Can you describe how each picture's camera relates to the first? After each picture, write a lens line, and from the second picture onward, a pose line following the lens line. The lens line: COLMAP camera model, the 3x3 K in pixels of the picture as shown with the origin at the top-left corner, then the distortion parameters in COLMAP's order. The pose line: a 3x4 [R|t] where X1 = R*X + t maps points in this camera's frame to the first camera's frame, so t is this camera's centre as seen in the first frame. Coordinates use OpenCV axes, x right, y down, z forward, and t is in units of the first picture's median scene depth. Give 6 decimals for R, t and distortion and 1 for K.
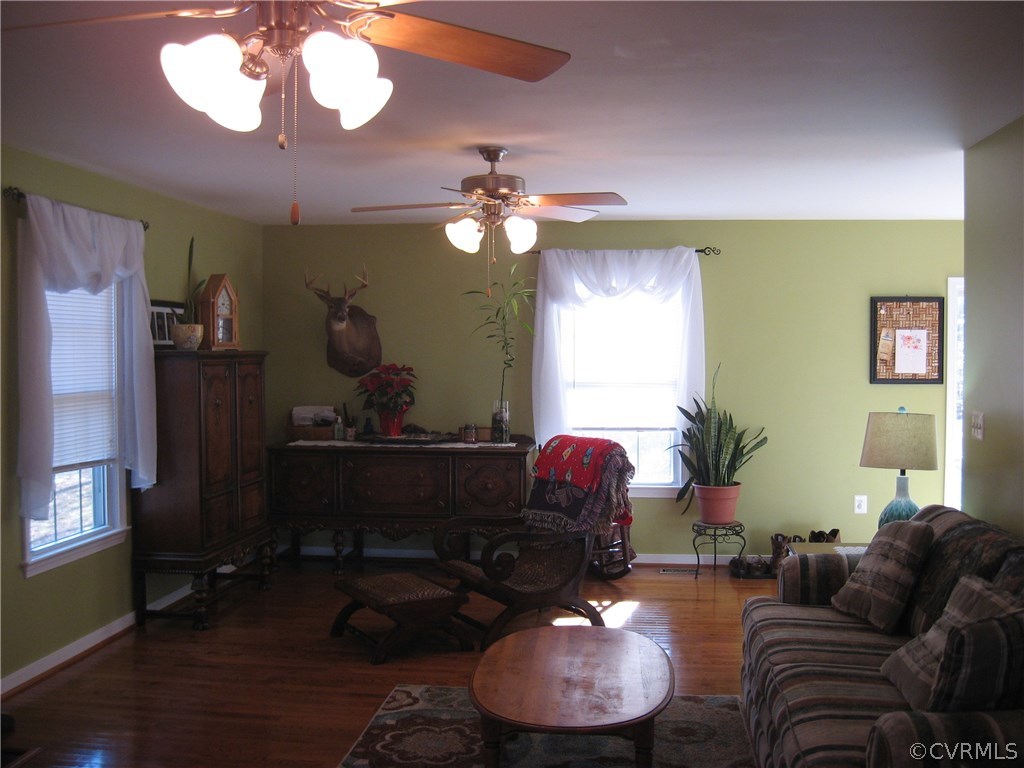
lens RADIAL K [[1070.0, 0, 515.5], [0, 1070.0, 387.0], [0, 0, 1]] dist [-0.109474, 0.000000]
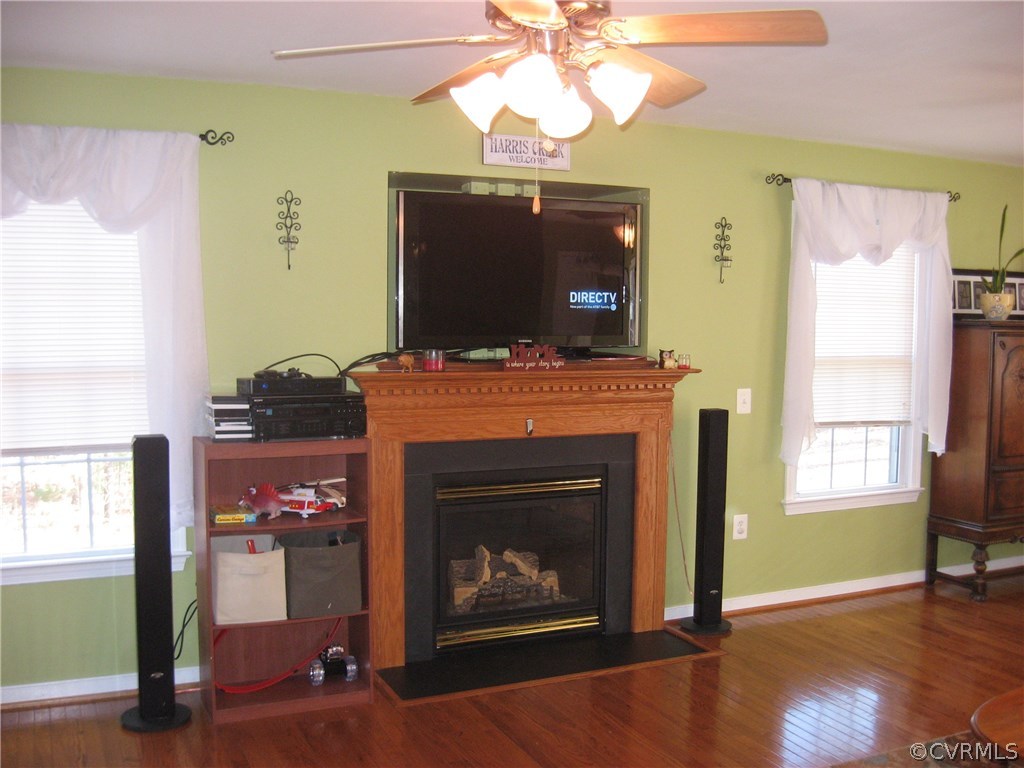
lens RADIAL K [[1070.0, 0, 511.4], [0, 1070.0, 380.5], [0, 0, 1]] dist [-0.109474, 0.000000]
pose [[0.530294, 0.062891, -0.845478, 0.290891], [-0.041026, 0.997980, 0.048503, -0.006920], [0.846821, 0.008966, 0.531803, 0.102828]]
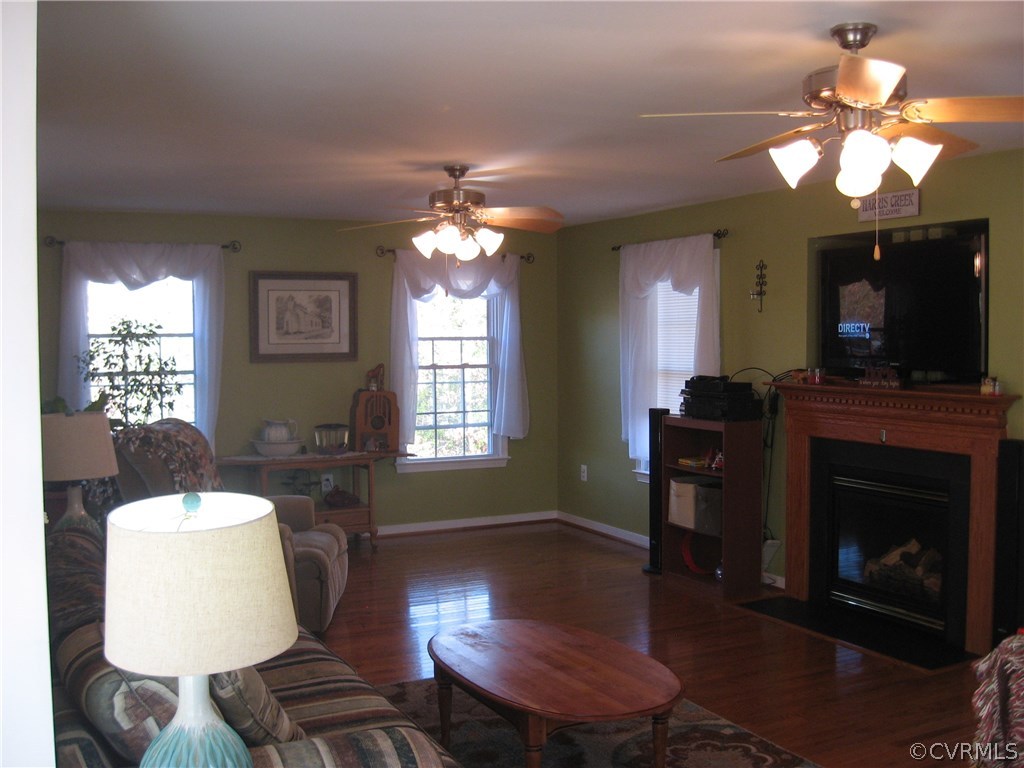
lens RADIAL K [[1070.0, 0, 518.7], [0, 1070.0, 384.9], [0, 0, 1]] dist [-0.109474, 0.000000]
pose [[-0.827012, 0.020540, -0.561809, 0.427636], [-0.023378, 0.997211, 0.070872, -0.040731], [0.561698, 0.071746, -0.824226, 1.211588]]
